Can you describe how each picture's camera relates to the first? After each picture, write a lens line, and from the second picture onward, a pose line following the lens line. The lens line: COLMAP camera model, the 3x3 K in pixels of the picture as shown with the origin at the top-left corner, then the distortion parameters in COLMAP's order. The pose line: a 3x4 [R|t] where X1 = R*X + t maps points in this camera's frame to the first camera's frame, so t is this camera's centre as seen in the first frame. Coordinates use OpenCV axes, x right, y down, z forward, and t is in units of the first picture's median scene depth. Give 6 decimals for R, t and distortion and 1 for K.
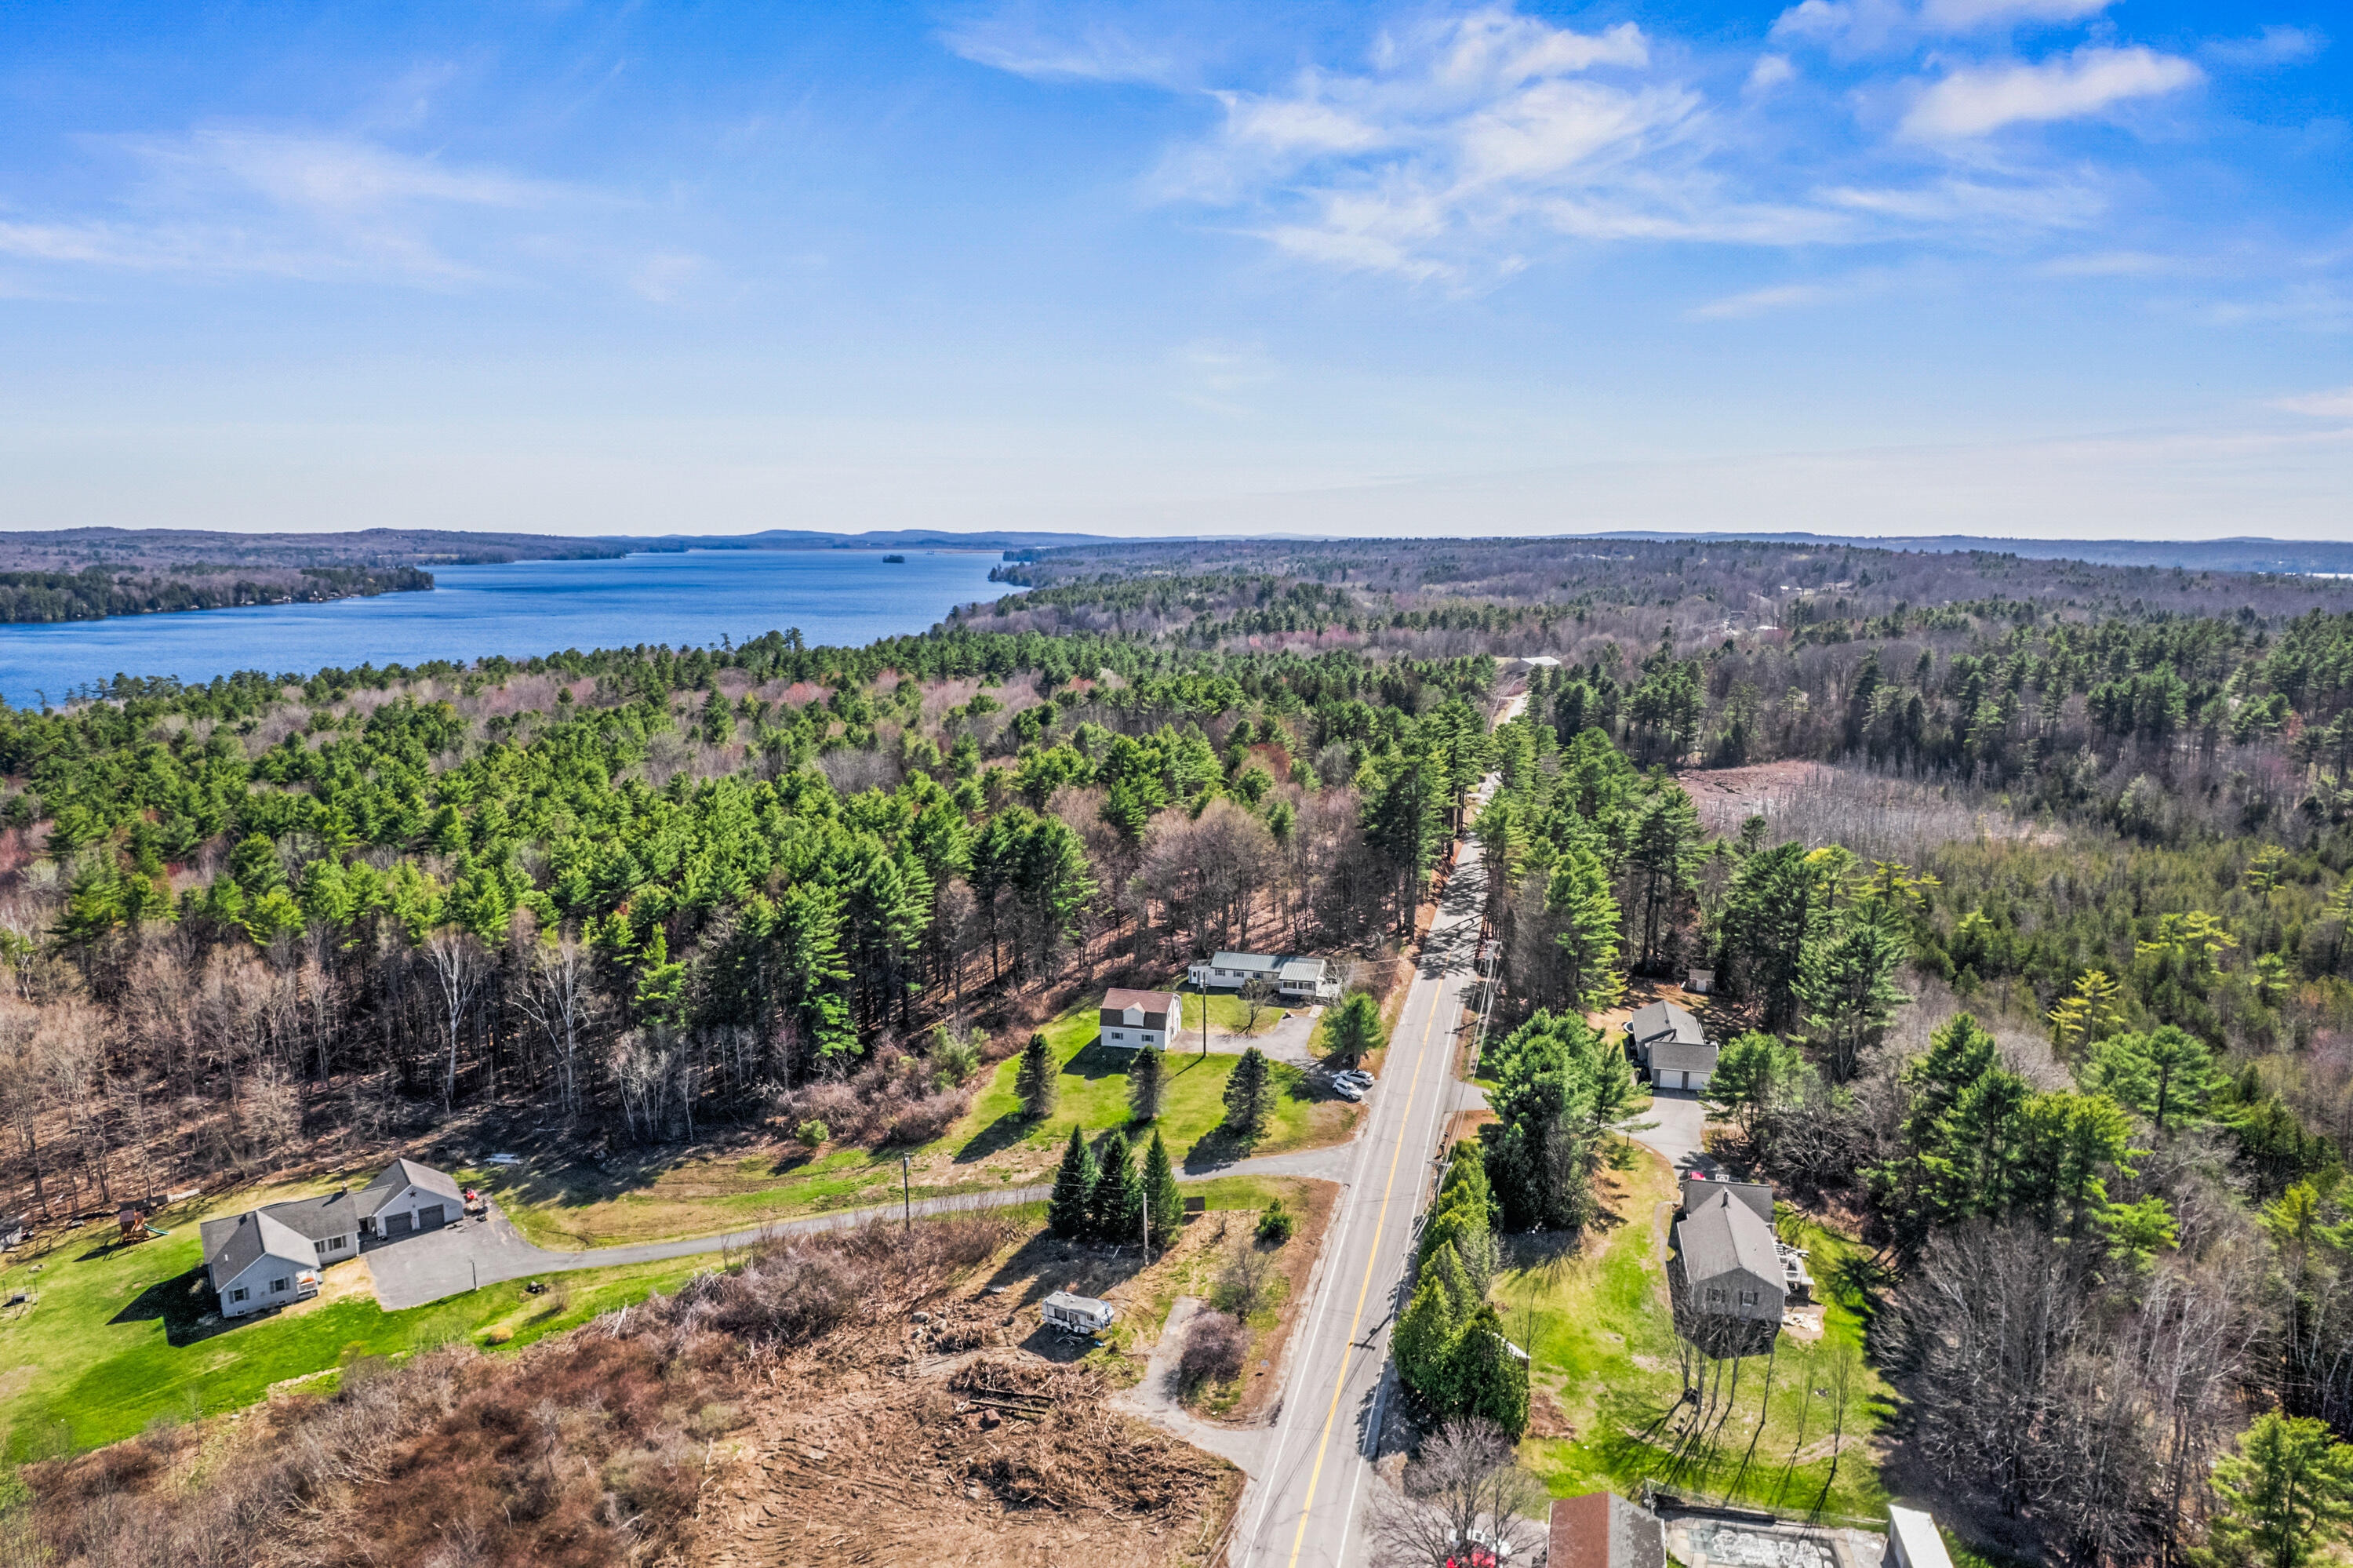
lens RADIAL K [[1519.3, 0, 1176.5], [0, 1519.3, 784.0], [0, 0, 1]] dist [0.000610, 0.000096]
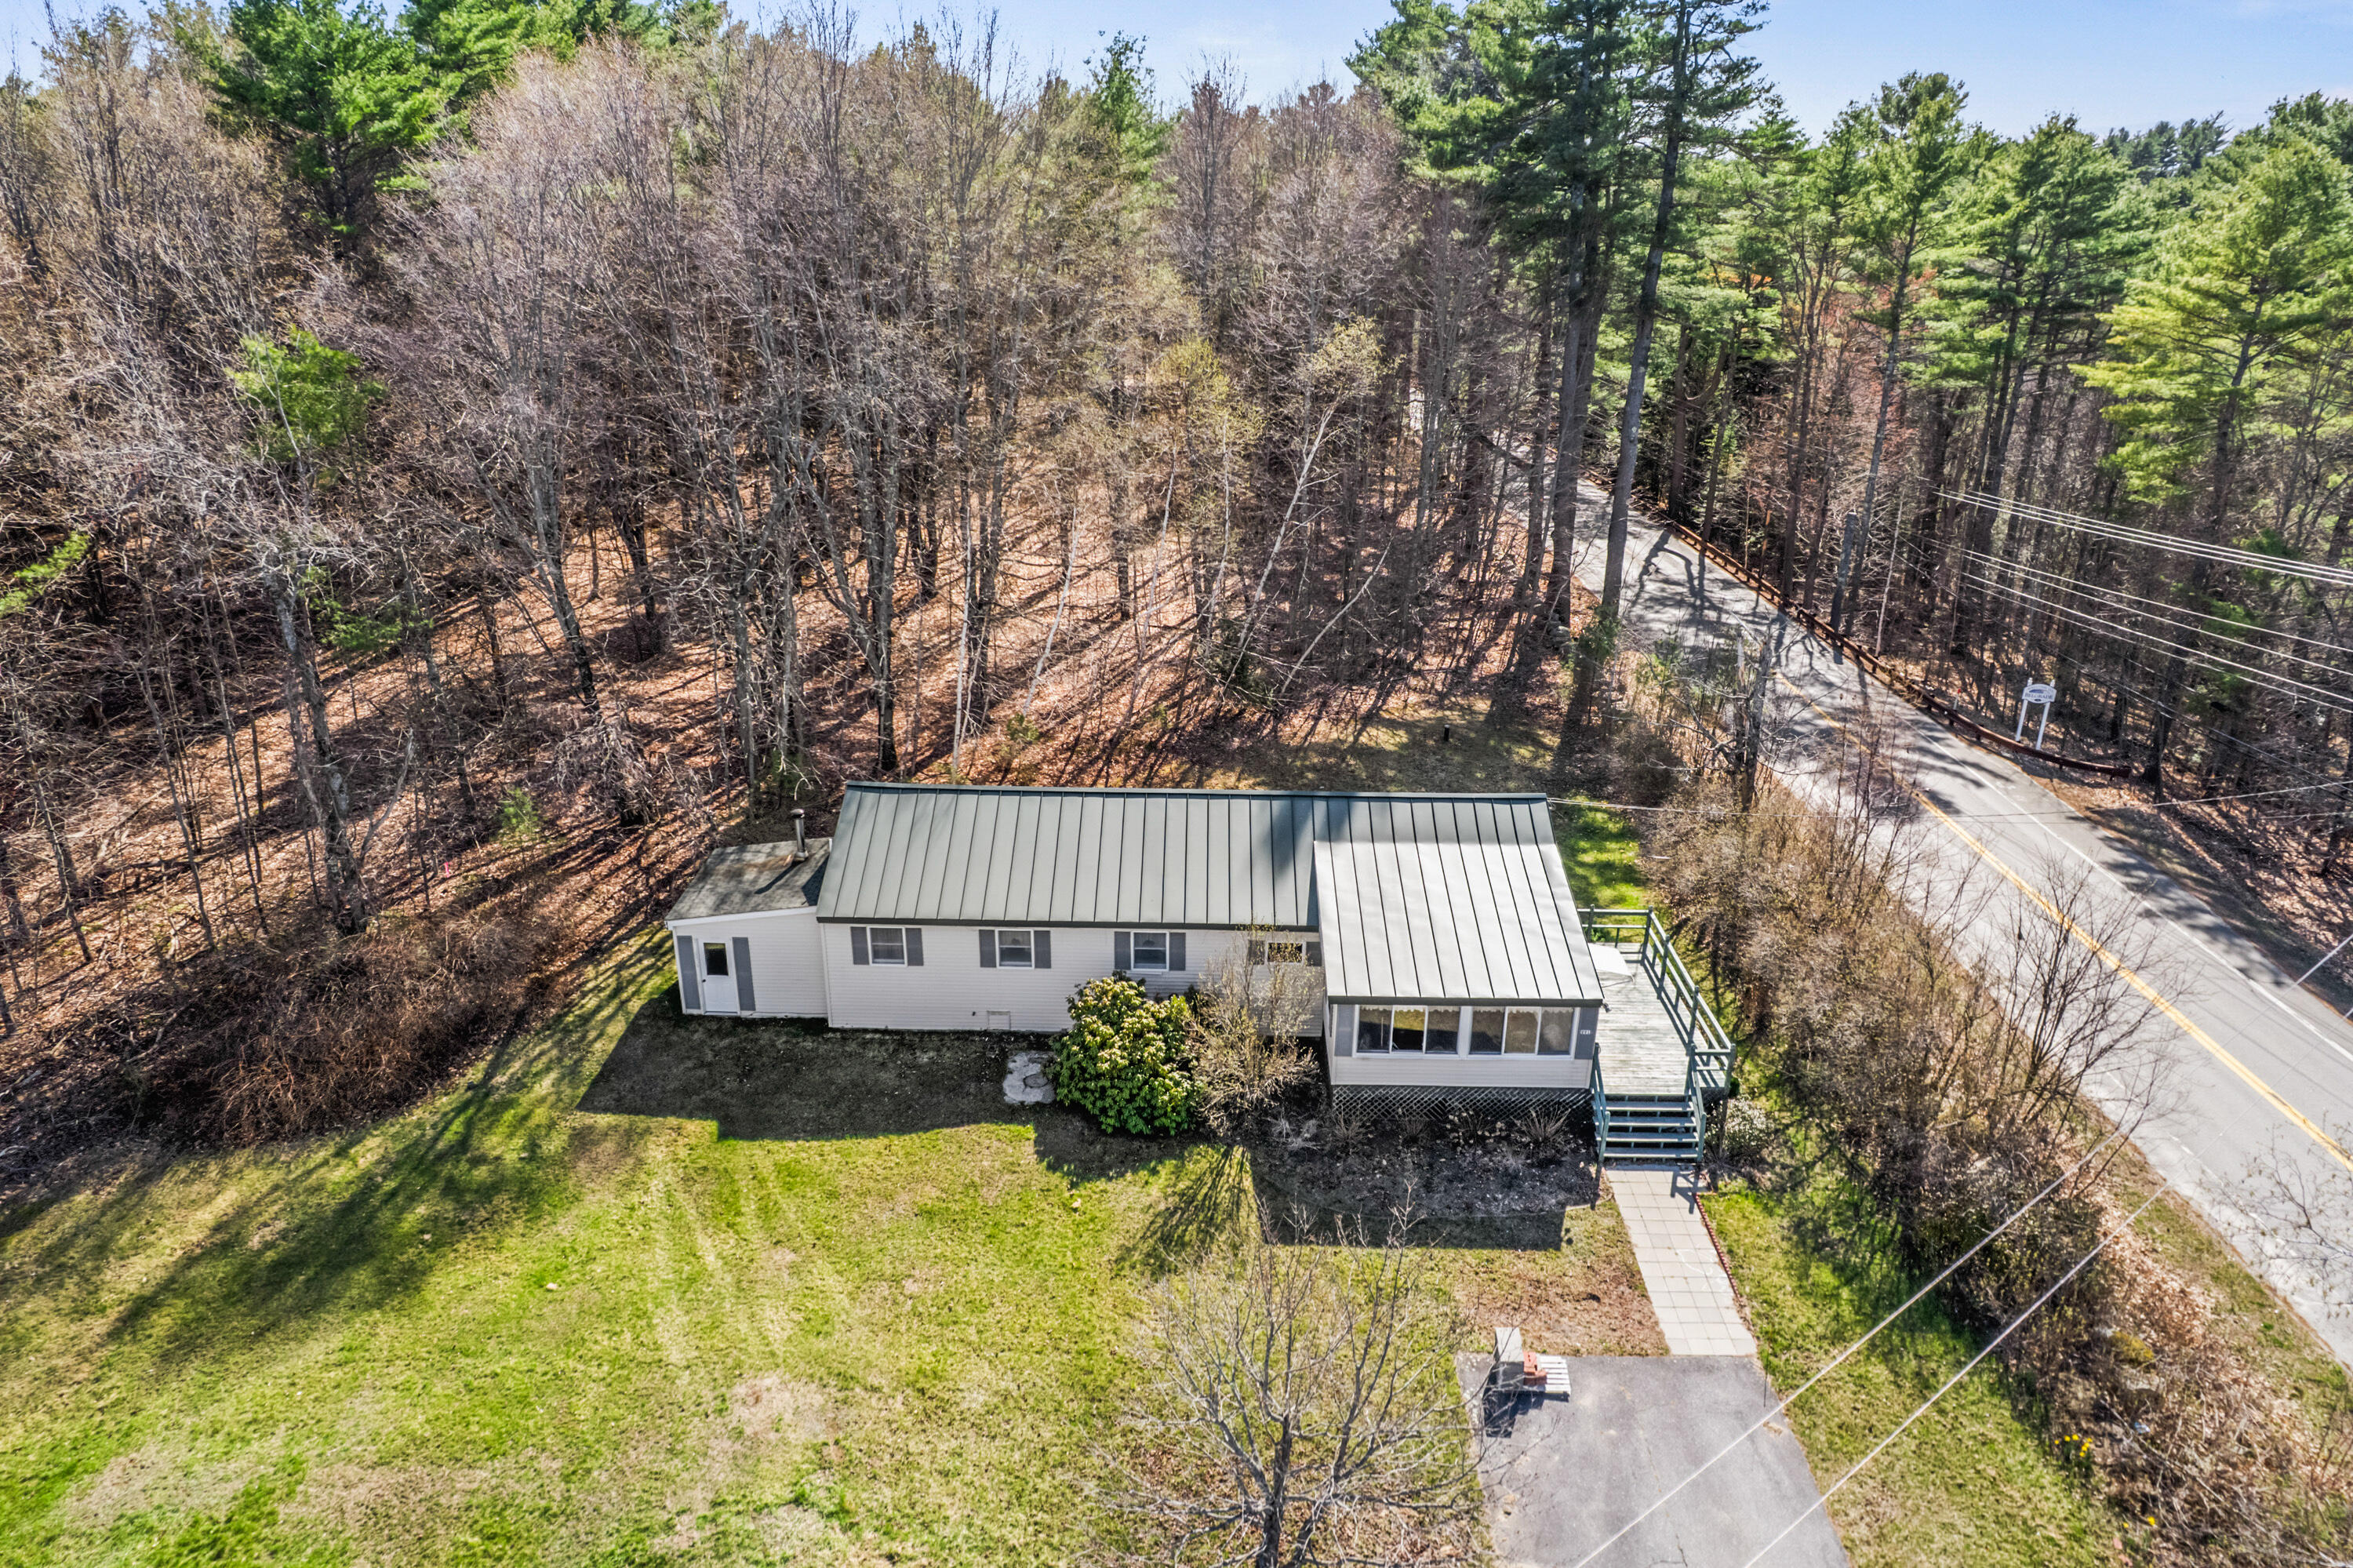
lens RADIAL K [[1519.3, 0, 1176.5], [0, 1519.3, 784.0], [0, 0, 1]] dist [0.000610, 0.000096]
pose [[0.972960, -0.086316, 0.214237, 0.025619], [0.036438, 0.973294, 0.226653, 0.075879], [-0.228080, -0.212718, 0.950122, 0.854914]]
